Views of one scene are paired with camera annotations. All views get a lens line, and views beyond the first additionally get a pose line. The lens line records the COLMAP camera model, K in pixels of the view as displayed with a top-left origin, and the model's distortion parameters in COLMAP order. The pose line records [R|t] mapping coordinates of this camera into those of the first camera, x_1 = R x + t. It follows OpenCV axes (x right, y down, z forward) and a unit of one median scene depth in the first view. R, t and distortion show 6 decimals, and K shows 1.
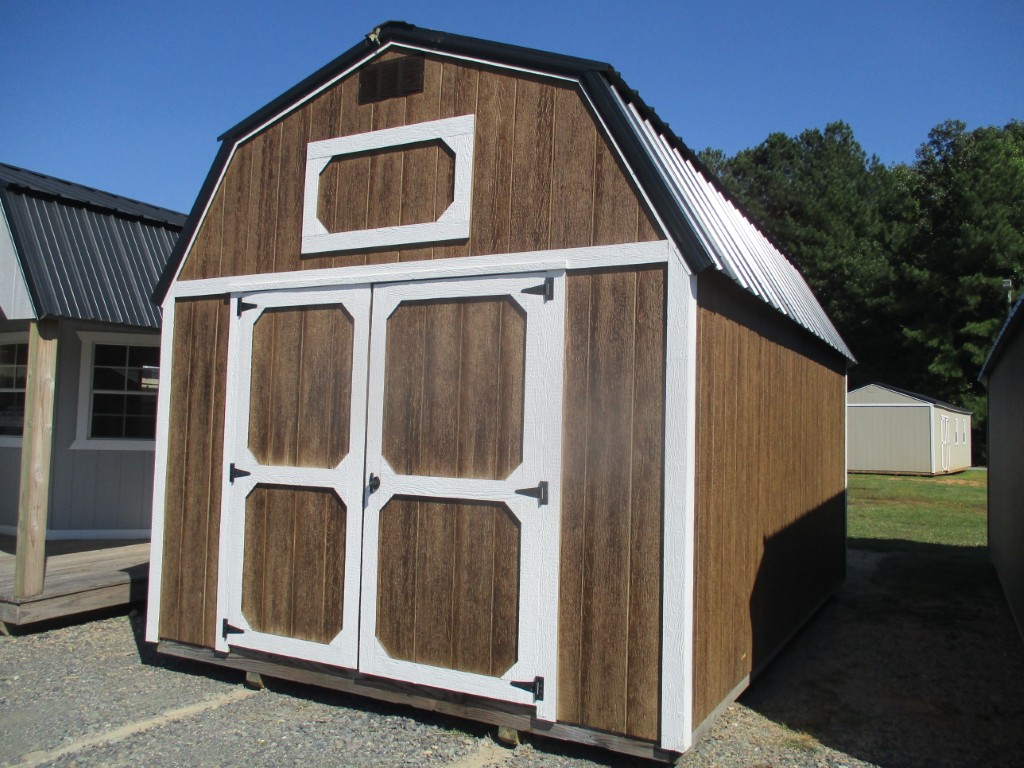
lens RADIAL K [[848.6, 0, 552.0], [0, 848.6, 379.0], [0, 0, 1]] dist [-0.028174, 0.022378]
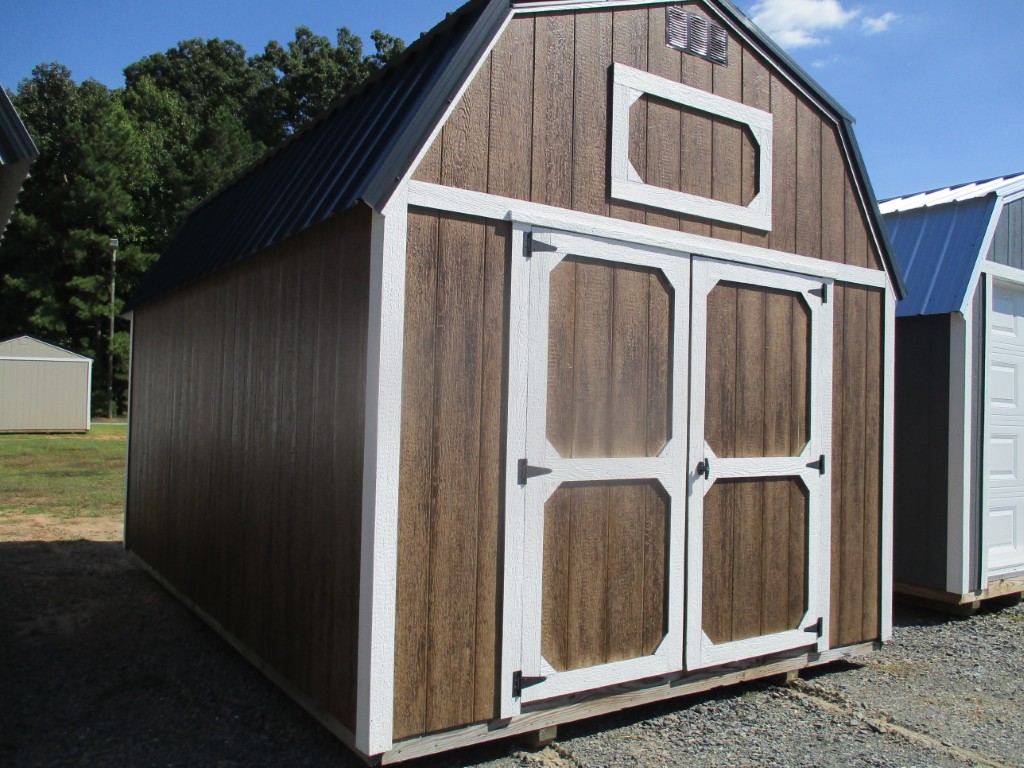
lens RADIAL K [[844.9, 0, 513.7], [0, 844.9, 375.8], [0, 0, 1]] dist [-0.005782, -0.070713]
pose [[0.486665, 0.022309, 0.873304, -1.064448], [-0.067601, 0.997638, 0.012187, 0.020734], [-0.870969, -0.064967, 0.487023, 0.683248]]
